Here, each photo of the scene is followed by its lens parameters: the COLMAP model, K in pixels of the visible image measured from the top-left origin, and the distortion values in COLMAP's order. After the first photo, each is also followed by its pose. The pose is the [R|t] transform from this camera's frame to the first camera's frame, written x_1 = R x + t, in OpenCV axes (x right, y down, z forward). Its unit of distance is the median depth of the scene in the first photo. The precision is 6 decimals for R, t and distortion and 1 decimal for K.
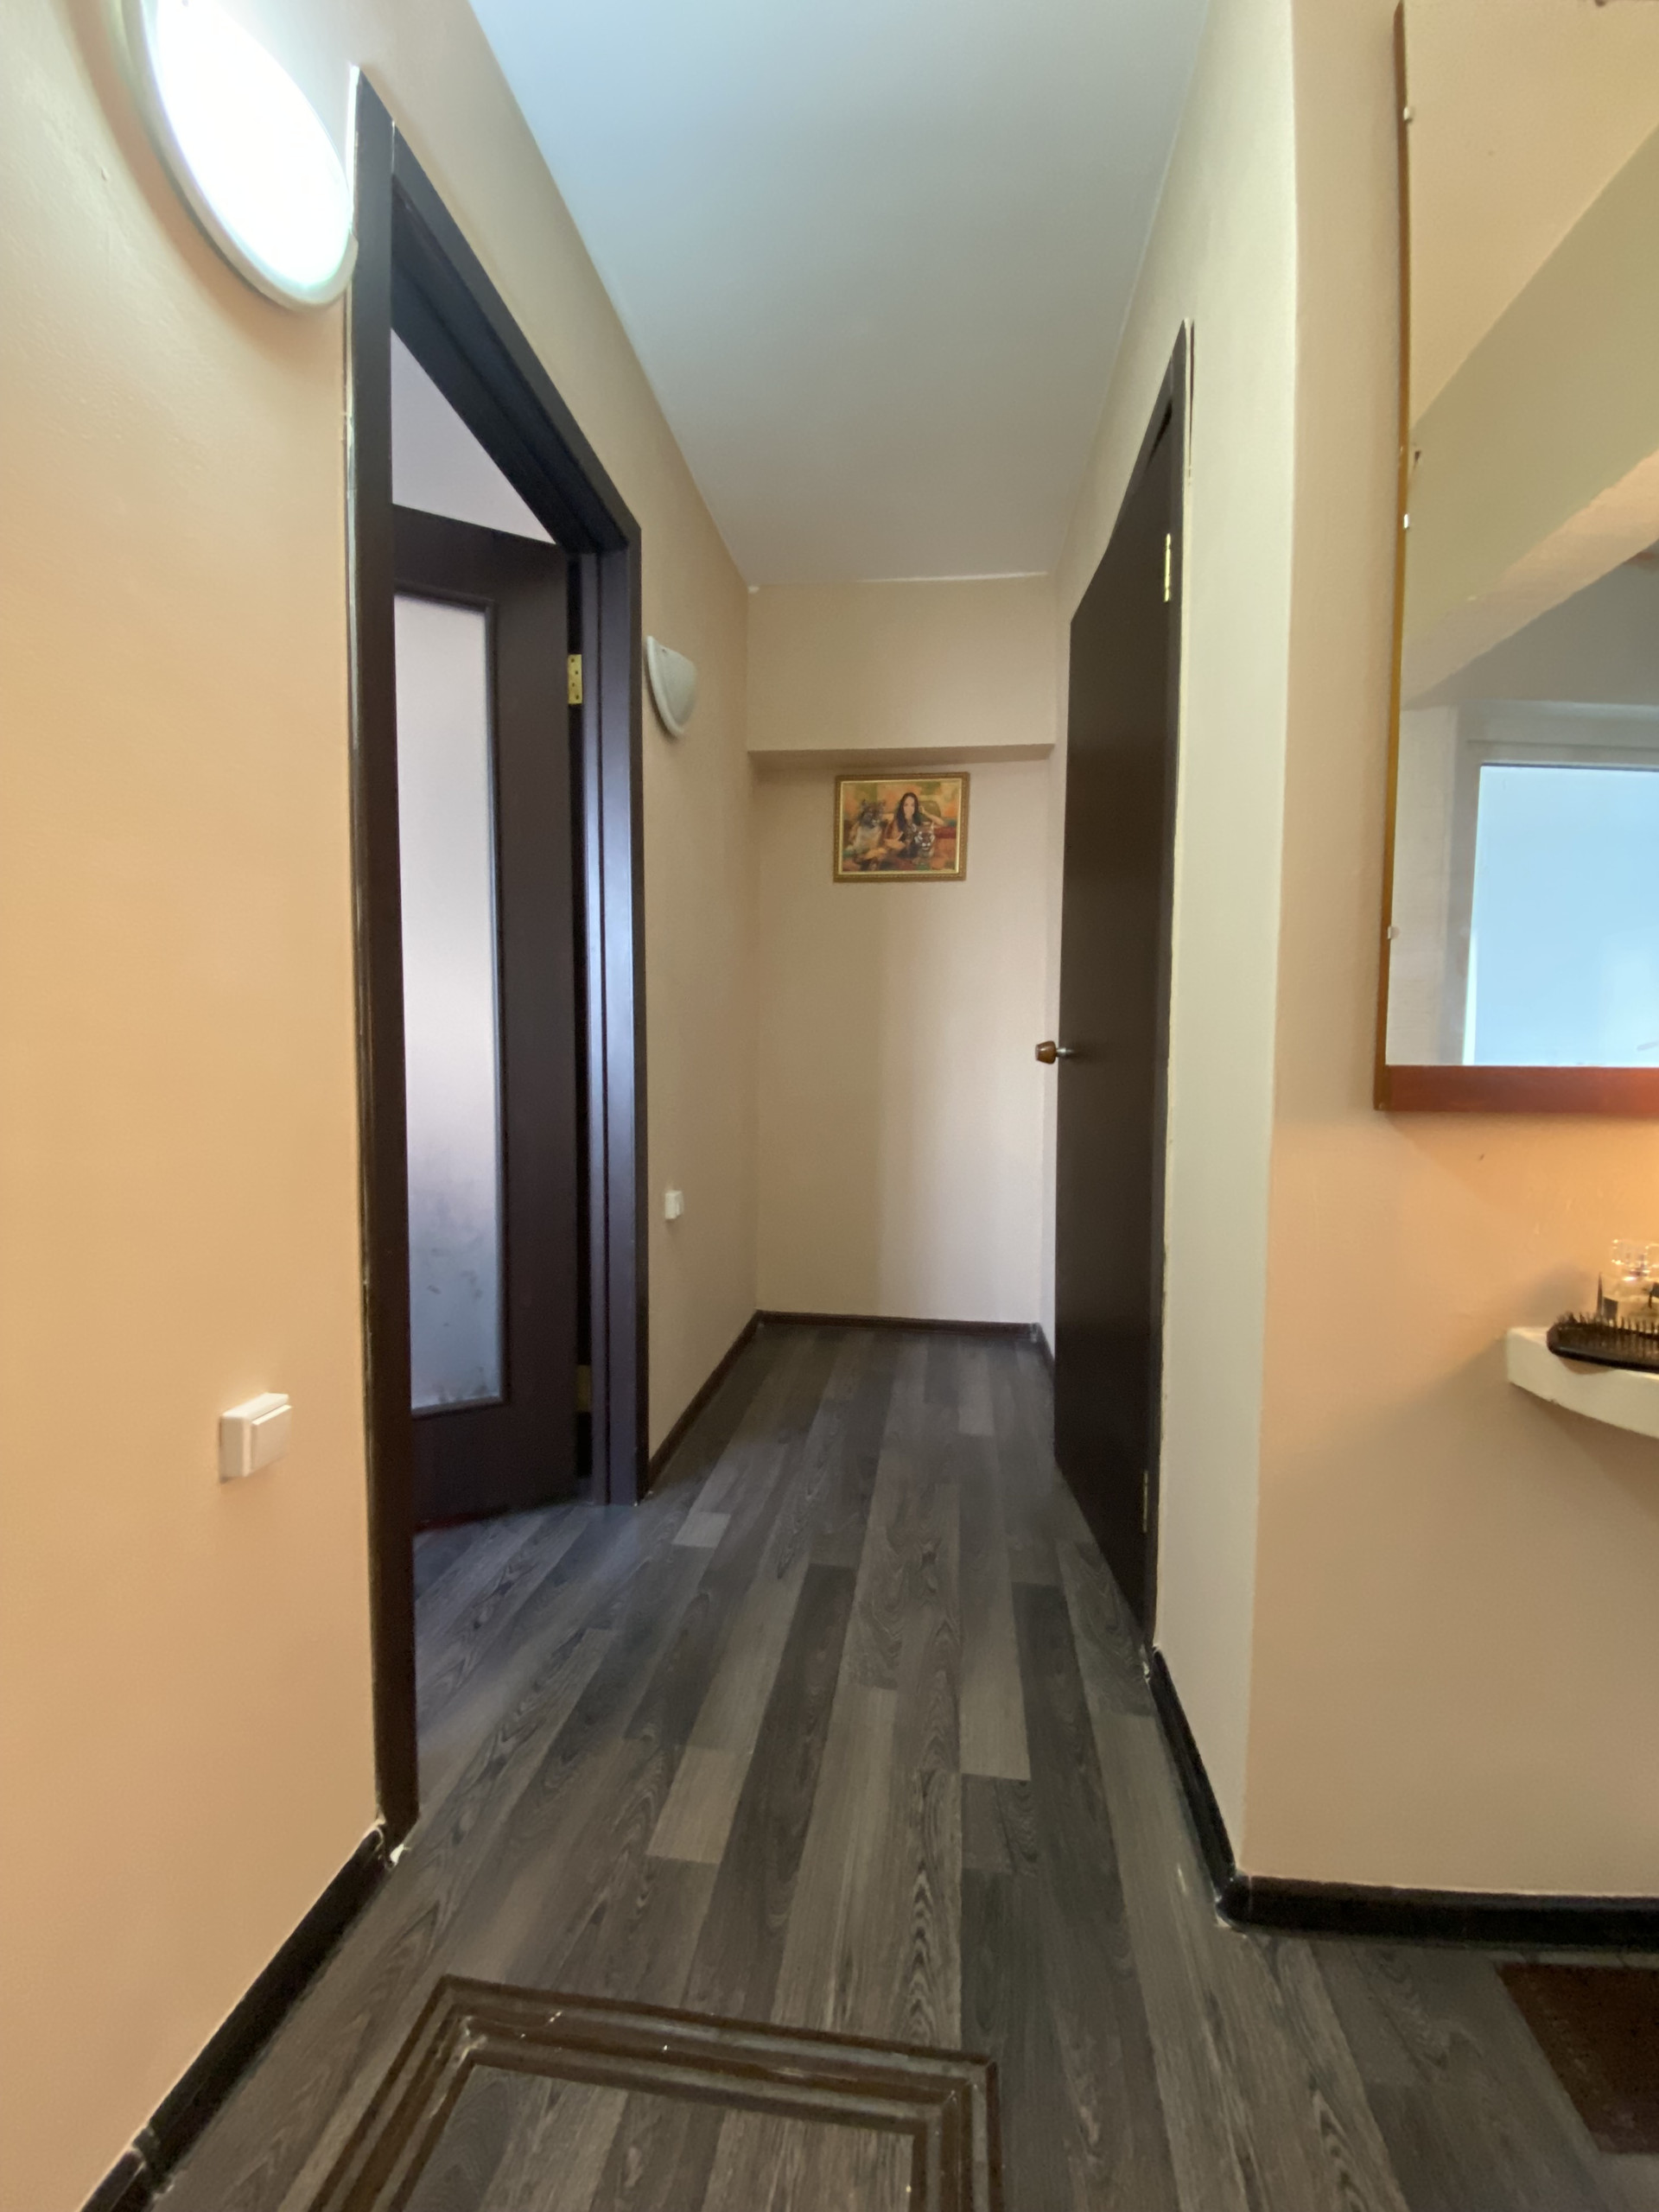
lens RADIAL K [[897.9, 0, 829.5], [0, 897.9, 1106.0], [0, 0, 1]] dist [0.020352, -0.020461]
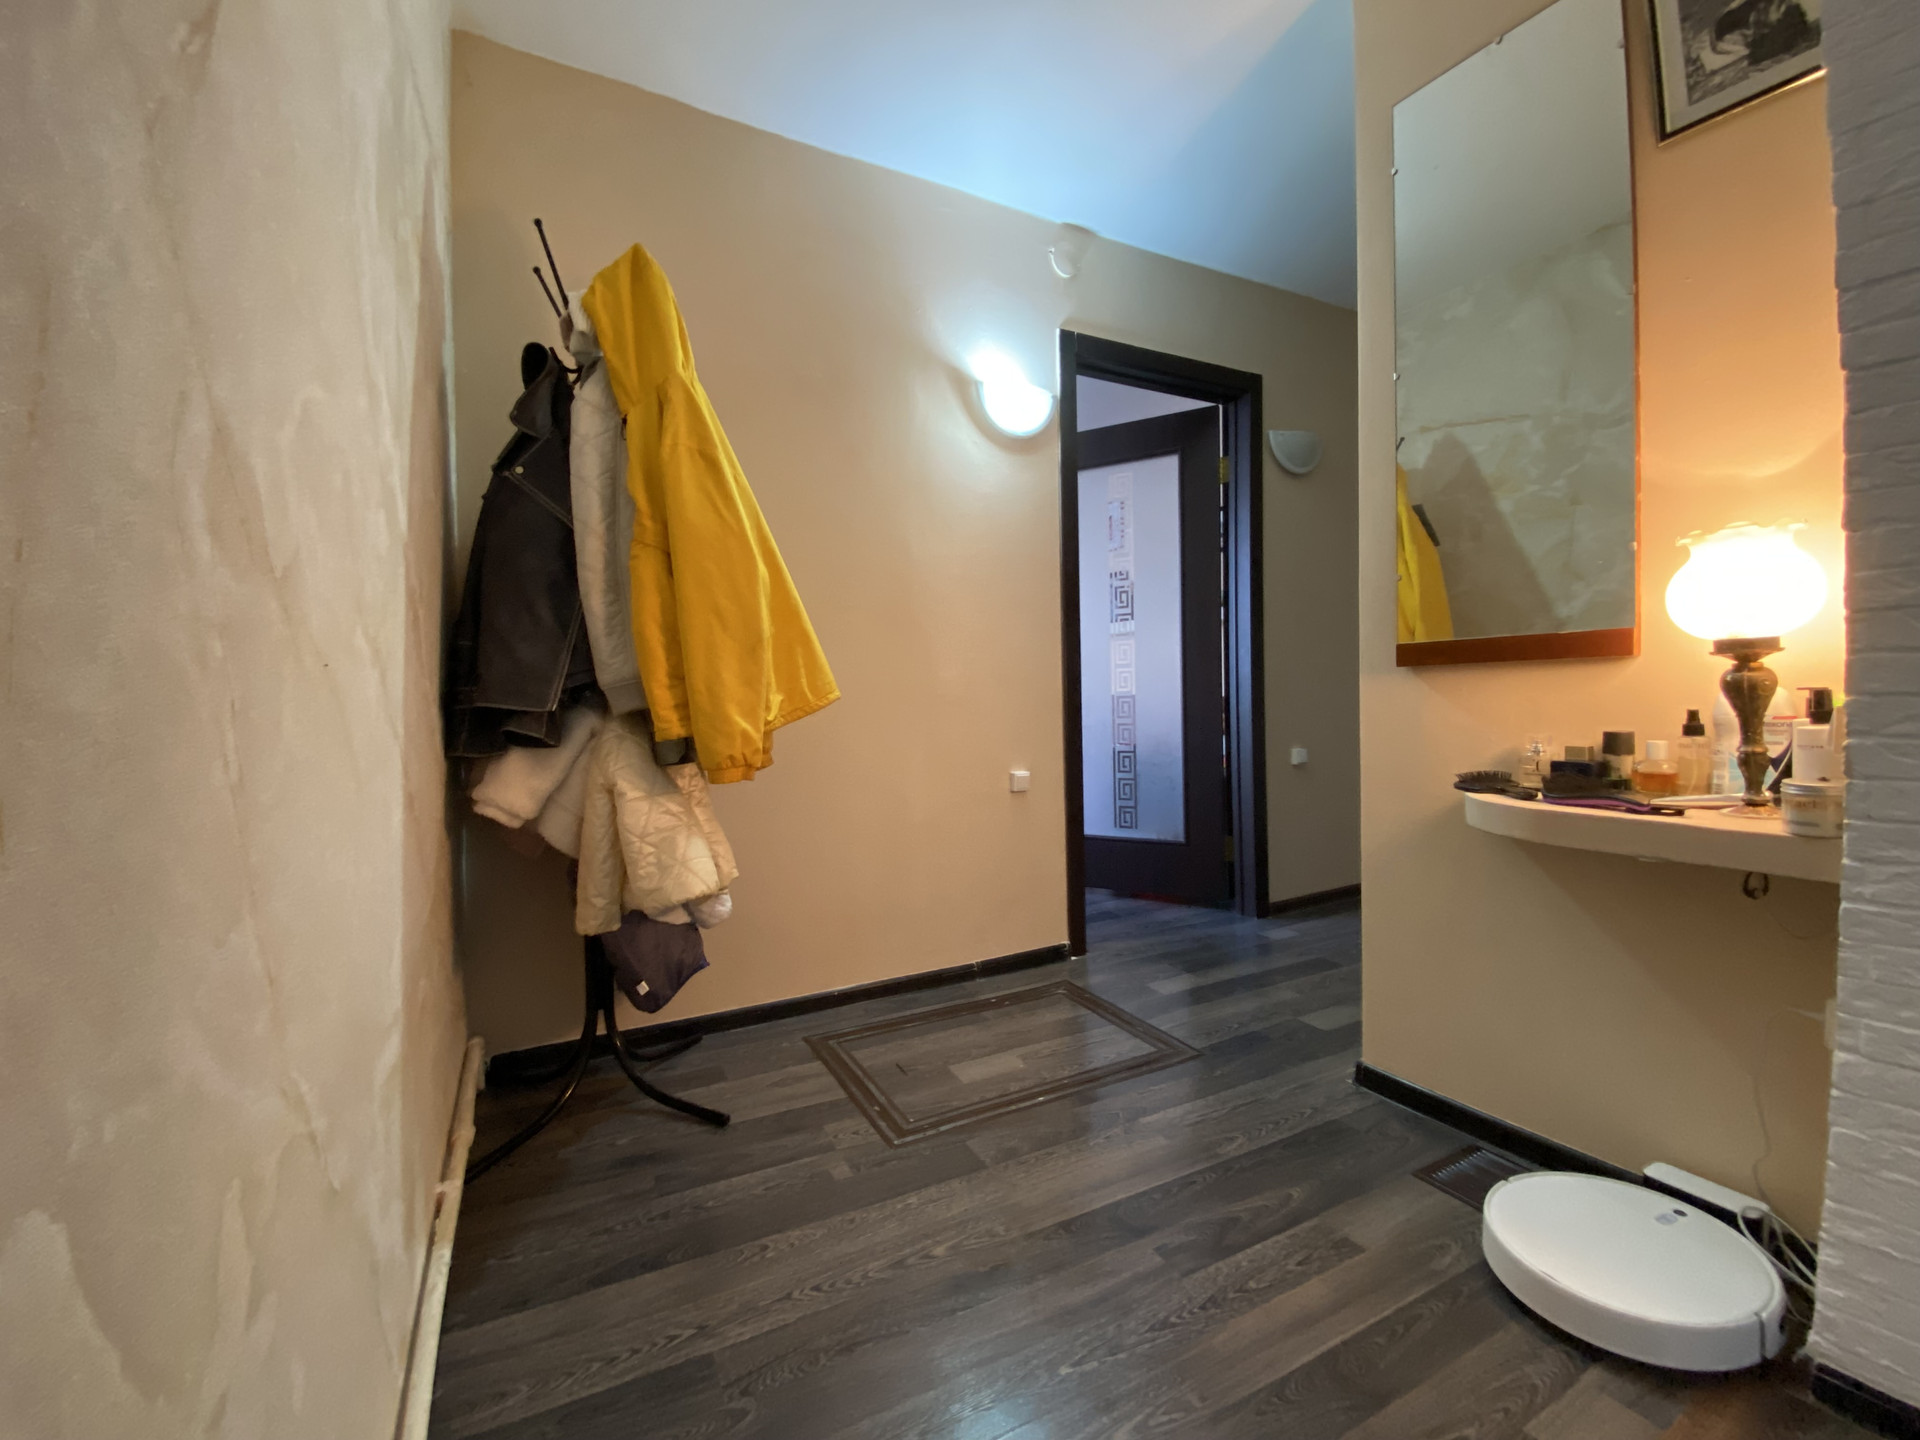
lens RADIAL K [[779.4, 0, 959.3], [0, 779.4, 717.7], [0, 0, 1]] dist [0.020352, -0.020461]
pose [[0.573224, -0.001980, -0.819396, 0.886600], [-0.017335, 0.999744, -0.014543, 0.097778], [0.819215, 0.022541, 0.573043, -0.464047]]
